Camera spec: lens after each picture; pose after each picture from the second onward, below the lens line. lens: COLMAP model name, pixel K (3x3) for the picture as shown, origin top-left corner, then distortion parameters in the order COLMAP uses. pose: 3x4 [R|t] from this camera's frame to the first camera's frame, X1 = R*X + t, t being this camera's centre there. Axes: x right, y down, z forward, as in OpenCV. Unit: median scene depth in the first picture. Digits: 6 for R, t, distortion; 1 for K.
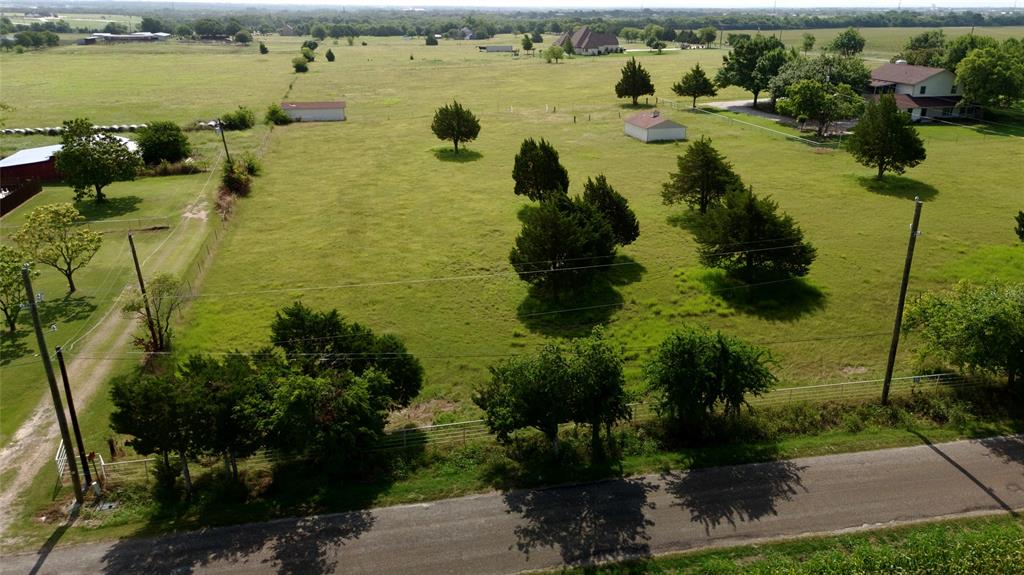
lens RADIAL K [[748.0, 0, 506.3], [0, 748.0, 290.7], [0, 0, 1]] dist [0.068862, -0.061582]
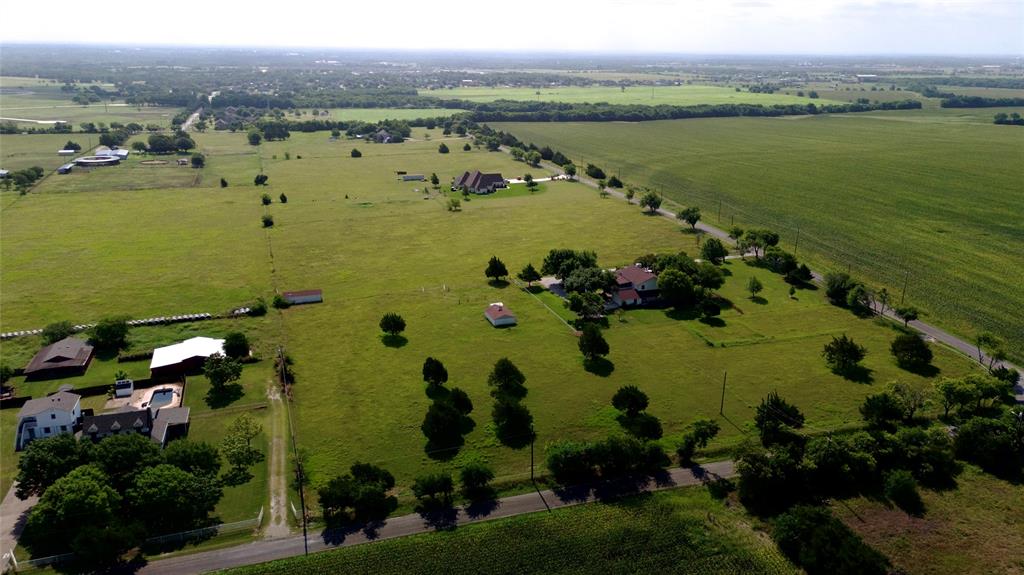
lens RADIAL K [[748.0, 0, 511.1], [0, 748.0, 282.6], [0, 0, 1]] dist [0.068862, -0.061582]
pose [[0.993077, -0.026177, 0.114509, 0.020959], [0.032804, 0.997871, -0.056376, -0.276770], [-0.112790, 0.059742, 0.991821, -1.206091]]
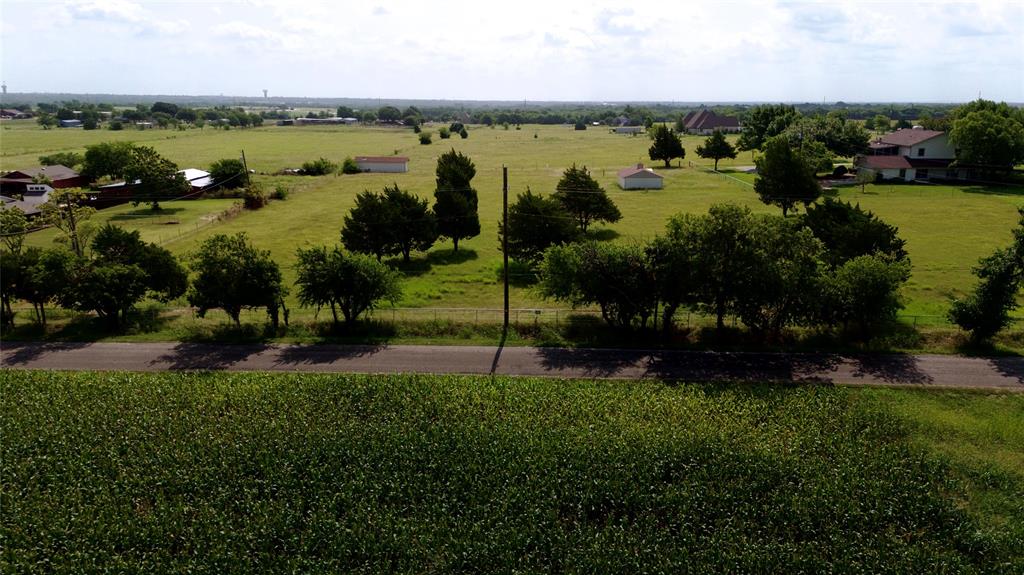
lens RADIAL K [[748.0, 0, 508.9], [0, 748.0, 289.4], [0, 0, 1]] dist [0.068862, -0.061582]
pose [[0.968758, 0.061424, -0.240282, 0.409153], [-0.089091, 0.990364, -0.106025, 0.112164], [0.231454, 0.124119, 0.964896, -0.123993]]
